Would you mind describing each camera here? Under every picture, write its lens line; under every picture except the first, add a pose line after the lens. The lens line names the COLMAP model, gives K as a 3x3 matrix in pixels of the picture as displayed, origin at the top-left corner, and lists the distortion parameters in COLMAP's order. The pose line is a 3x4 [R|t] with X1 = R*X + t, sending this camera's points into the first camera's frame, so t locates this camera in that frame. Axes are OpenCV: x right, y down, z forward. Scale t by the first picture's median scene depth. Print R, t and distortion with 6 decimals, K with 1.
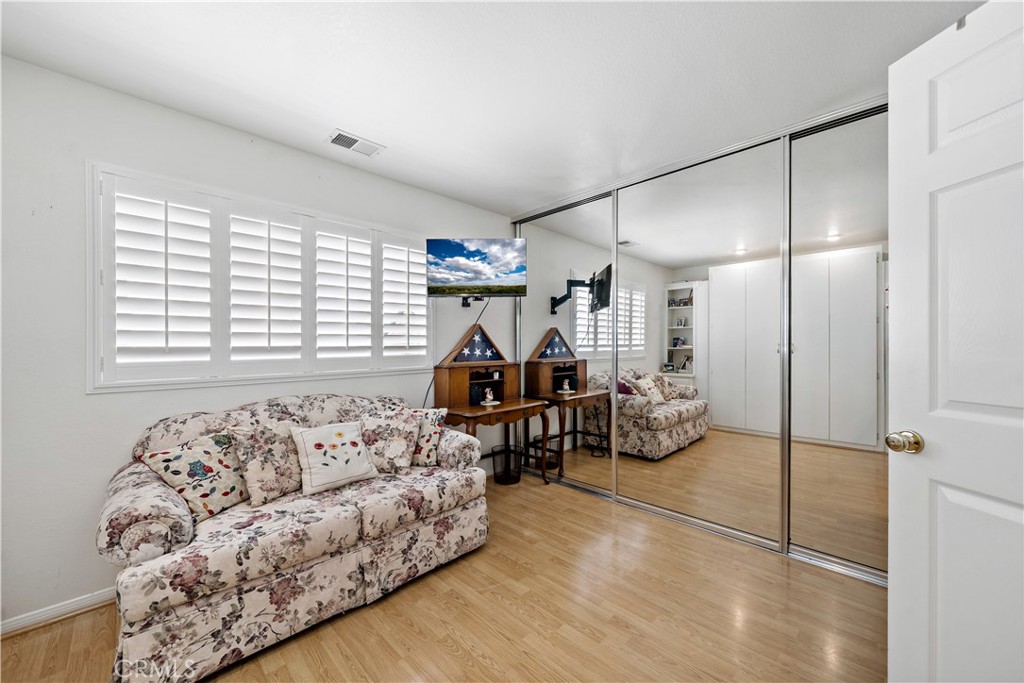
lens RADIAL K [[386.5, 0, 512.5], [0, 386.5, 344.7], [0, 0, 1]] dist [-0.007170, 0.000656]
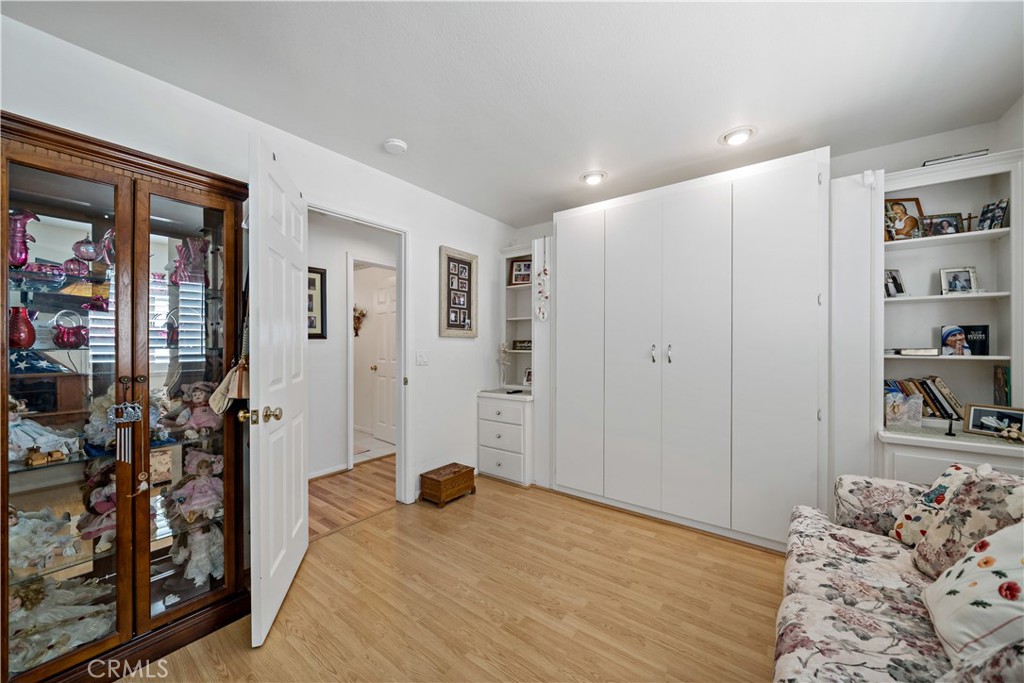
lens RADIAL K [[386.5, 0, 509.1], [0, 386.5, 343.2], [0, 0, 1]] dist [-0.007170, 0.000656]
pose [[-0.989835, -0.002920, -0.142194, 0.199296], [-0.002848, 0.999996, -0.000711, 0.005261], [0.142195, -0.000299, -0.989839, 1.648437]]
